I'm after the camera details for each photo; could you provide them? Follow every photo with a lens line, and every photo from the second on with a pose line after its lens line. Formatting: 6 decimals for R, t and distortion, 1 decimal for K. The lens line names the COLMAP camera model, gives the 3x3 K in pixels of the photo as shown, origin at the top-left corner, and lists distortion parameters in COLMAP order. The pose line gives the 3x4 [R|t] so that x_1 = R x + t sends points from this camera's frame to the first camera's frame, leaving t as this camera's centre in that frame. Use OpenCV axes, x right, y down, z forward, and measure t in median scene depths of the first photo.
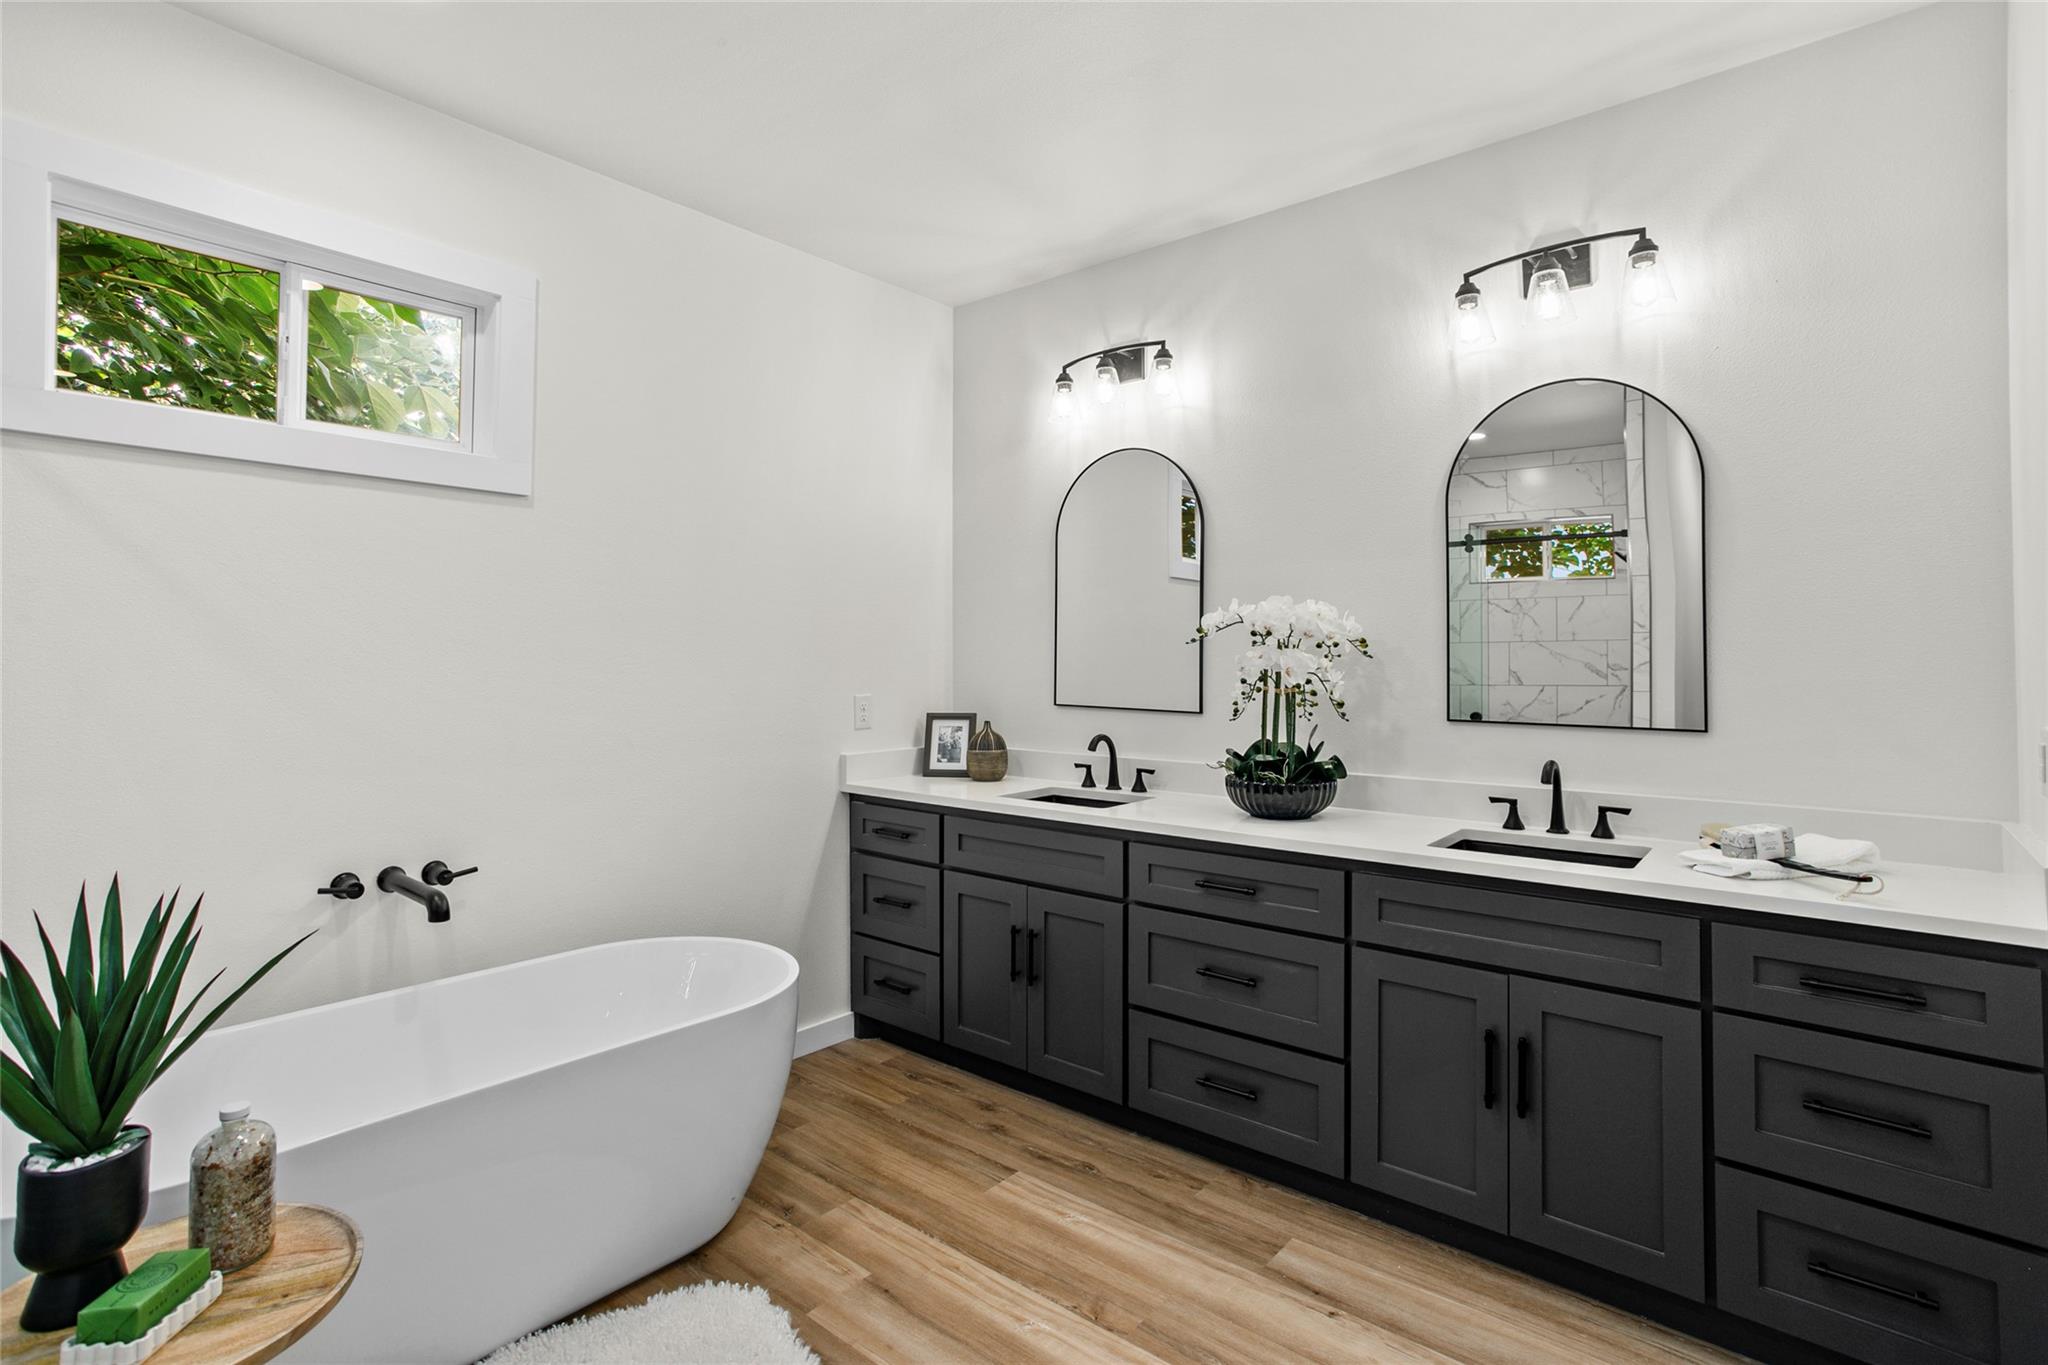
lens RADIAL K [[982.5, 0, 994.2], [0, 982.5, 654.9], [0, 0, 1]] dist [-0.025099, 0.015414]
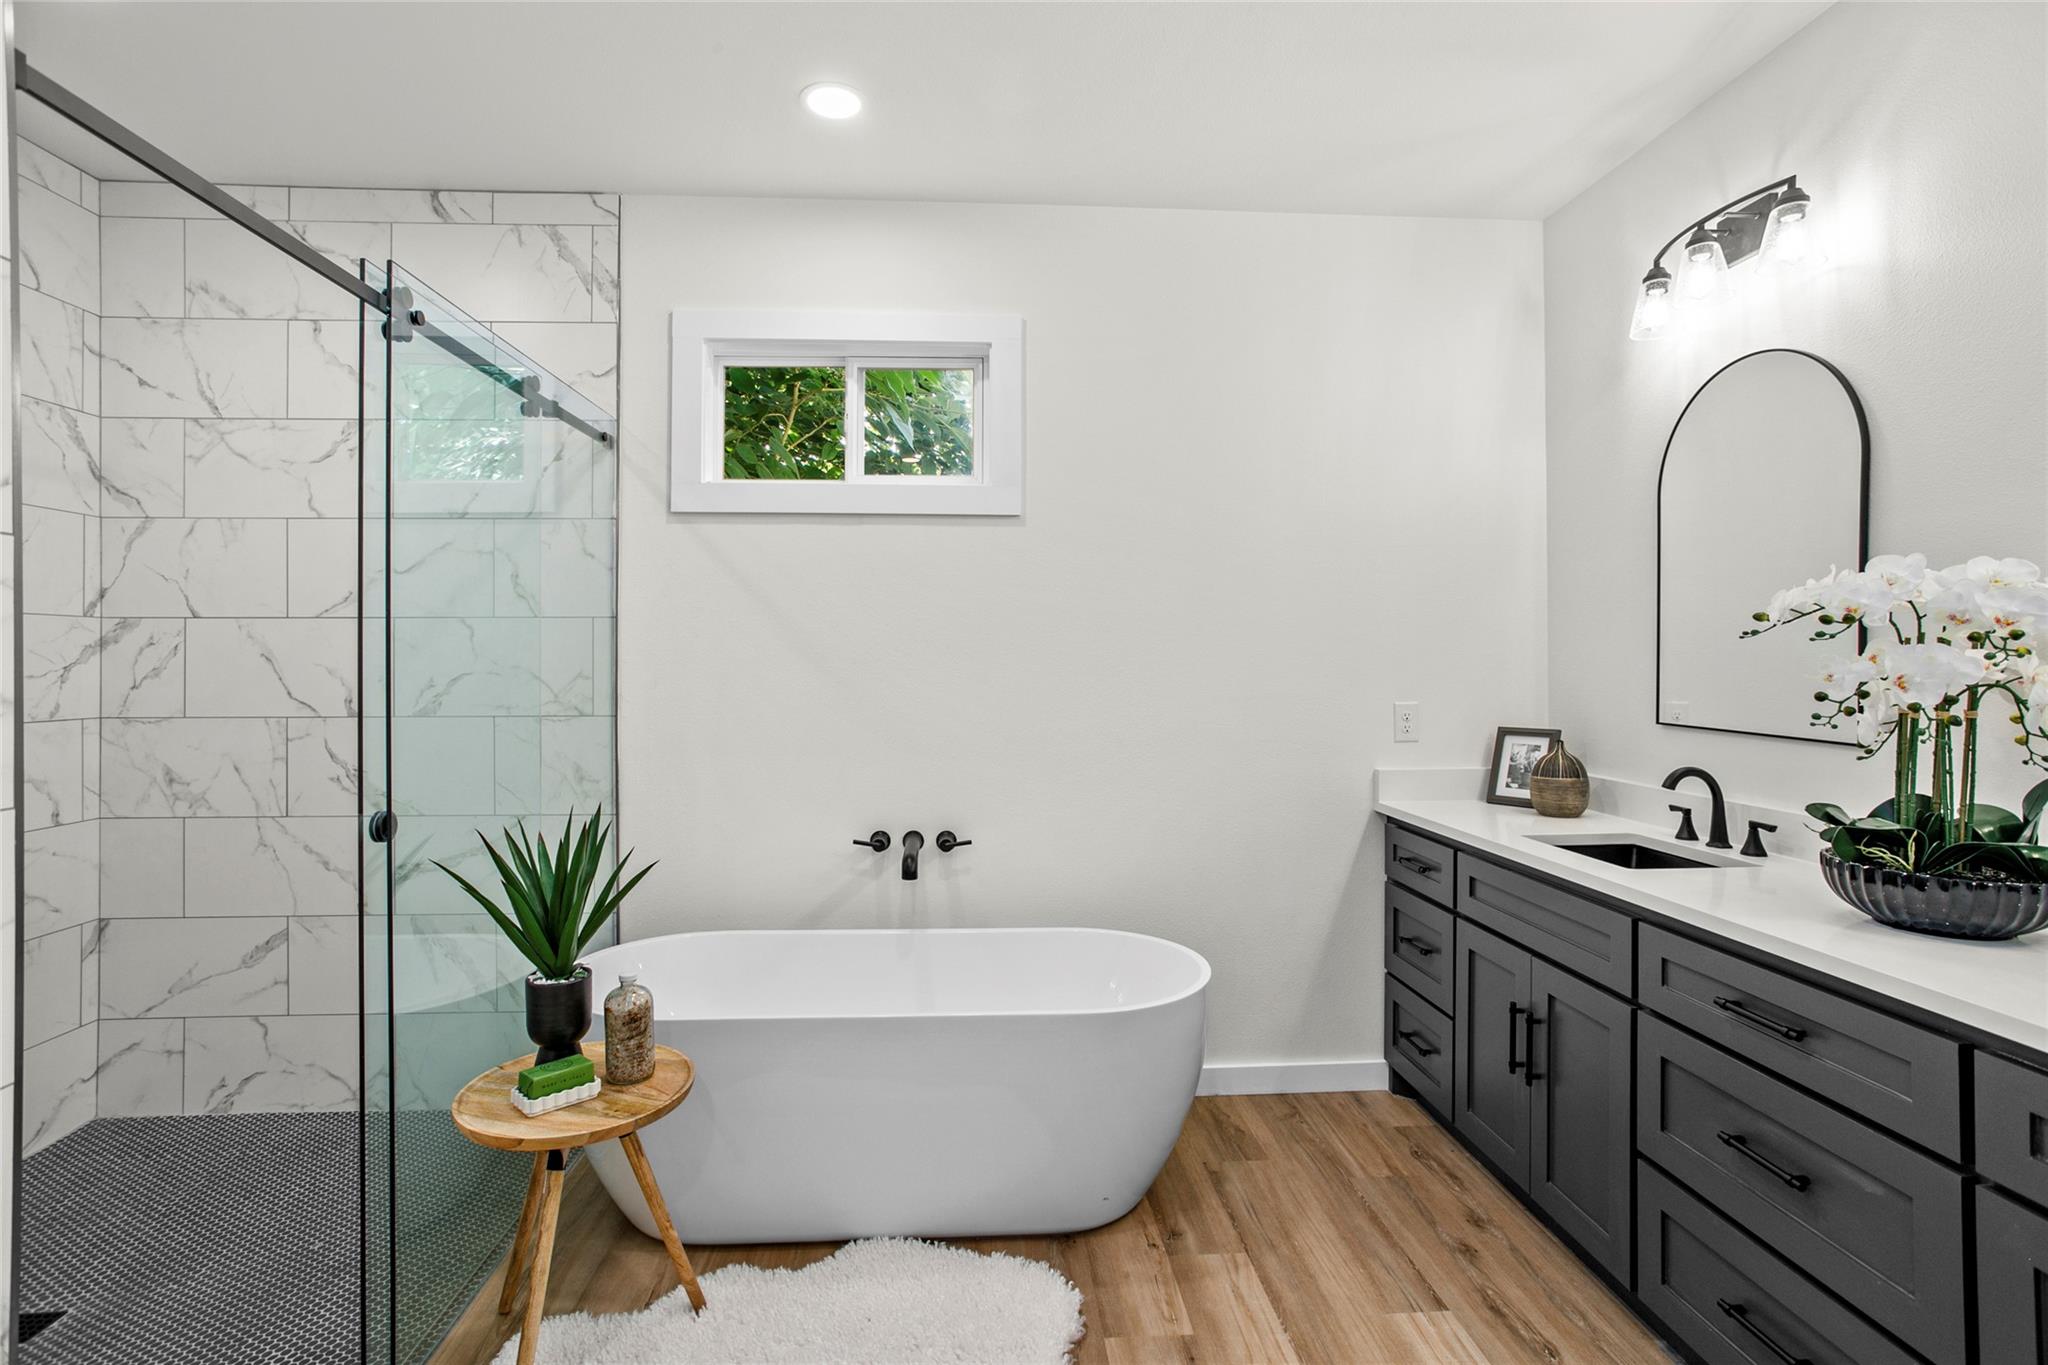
lens RADIAL K [[982.5, 0, 1025.6], [0, 982.5, 667.8], [0, 0, 1]] dist [-0.025099, 0.015414]
pose [[0.705439, 0.005405, -0.708750, 0.323210], [0.003129, 0.999937, 0.010740, 0.000311], [0.708763, -0.009794, 0.705378, 0.200274]]
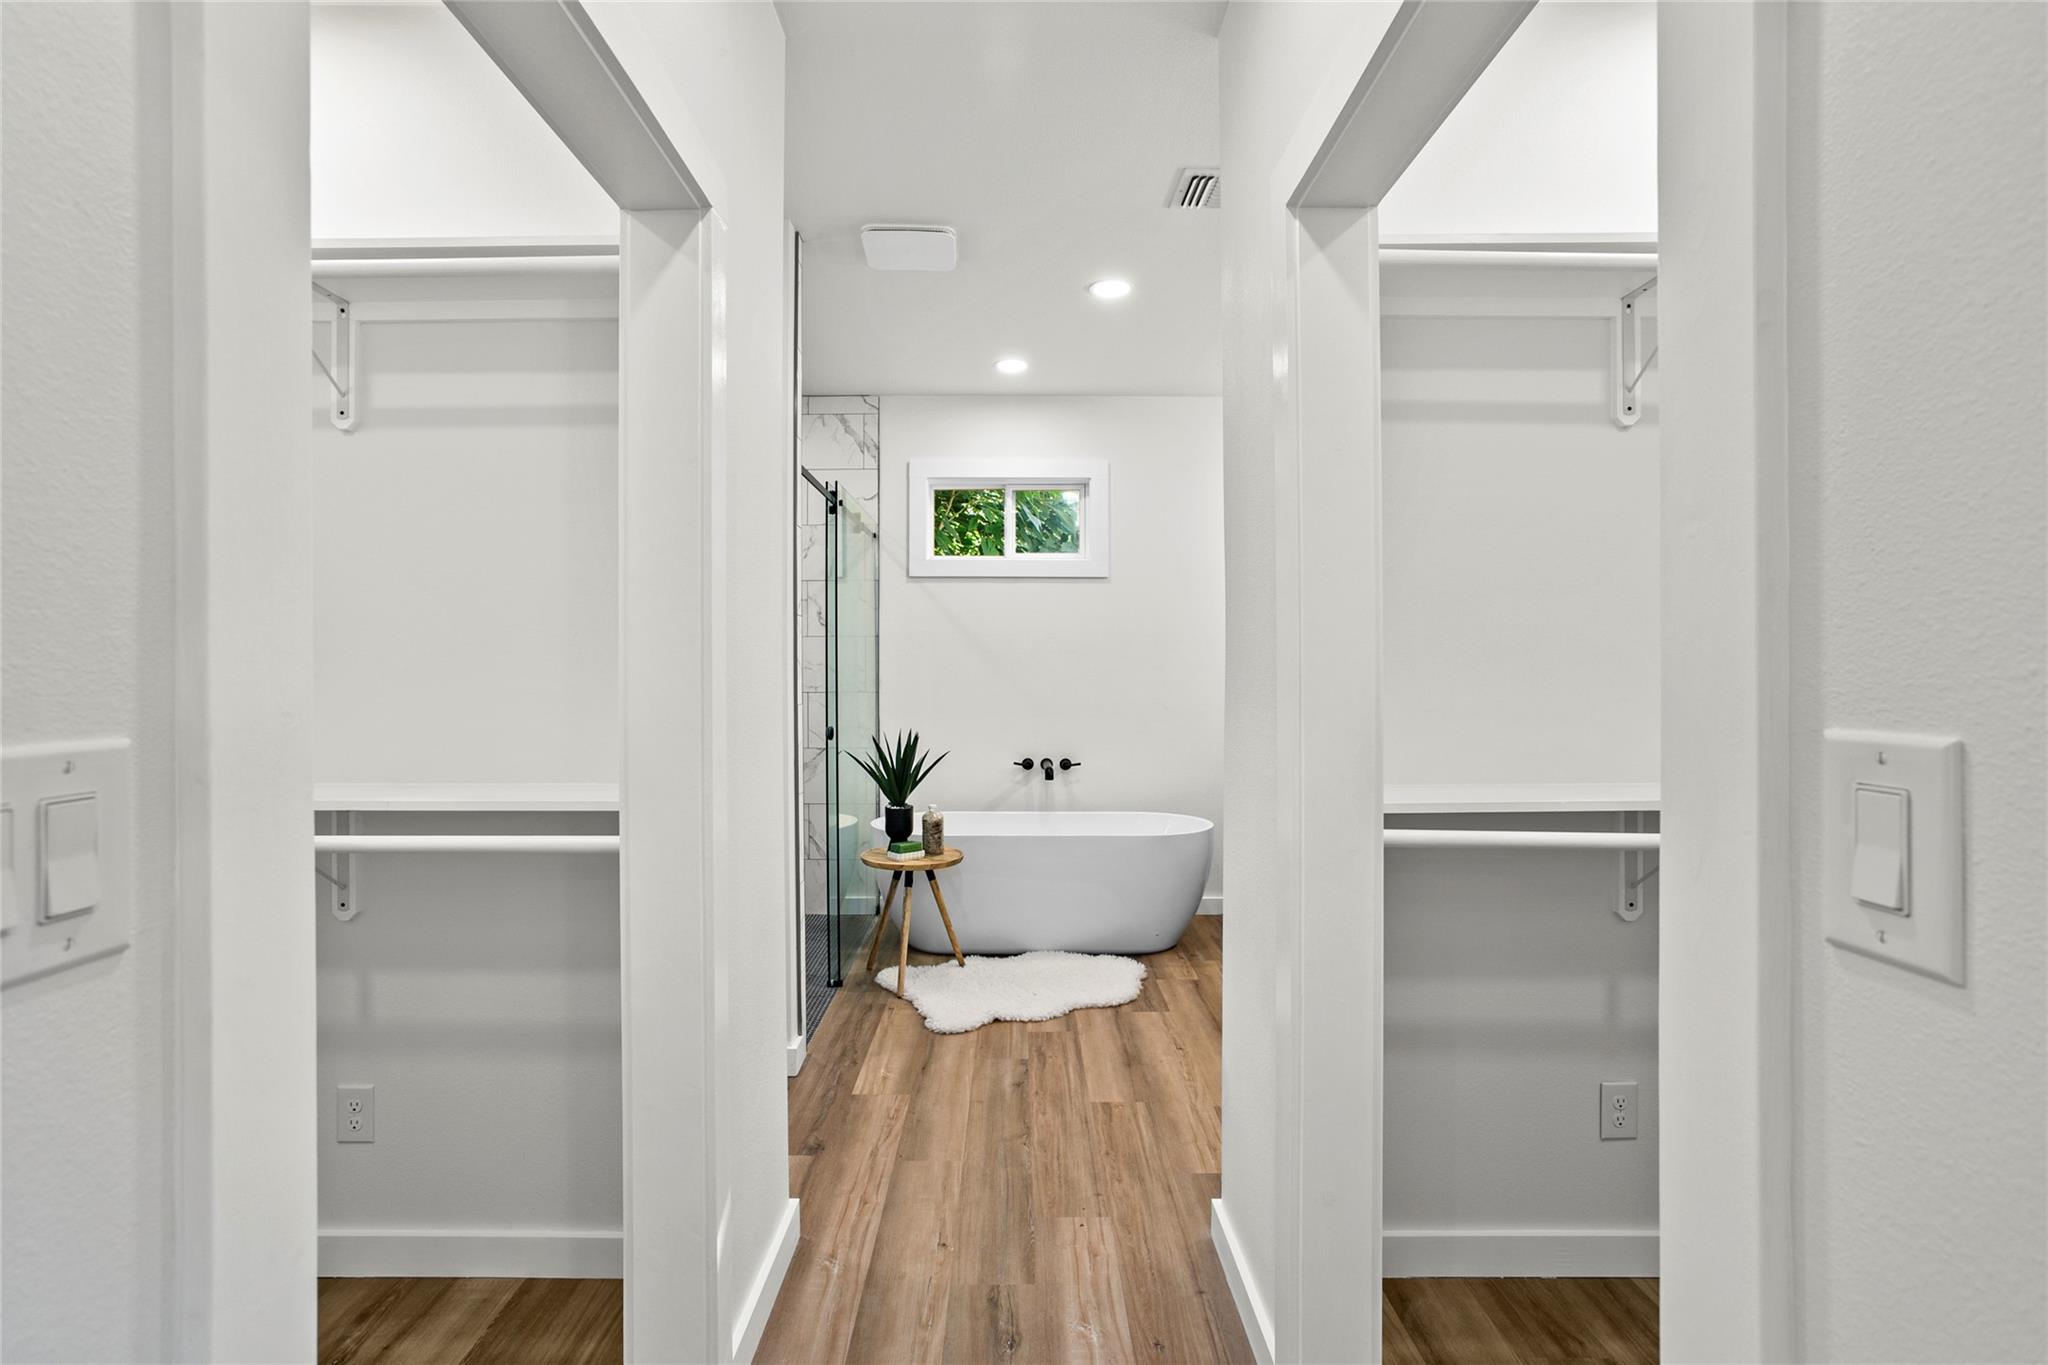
lens RADIAL K [[982.5, 0, 1028.2], [0, 982.5, 681.4], [0, 0, 1]] dist [-0.025099, 0.015414]
pose [[0.670140, 0.004889, -0.742219, 0.850769], [0.004109, 0.999939, 0.010297, 0.023815], [0.742223, -0.009950, 0.670079, -0.419098]]
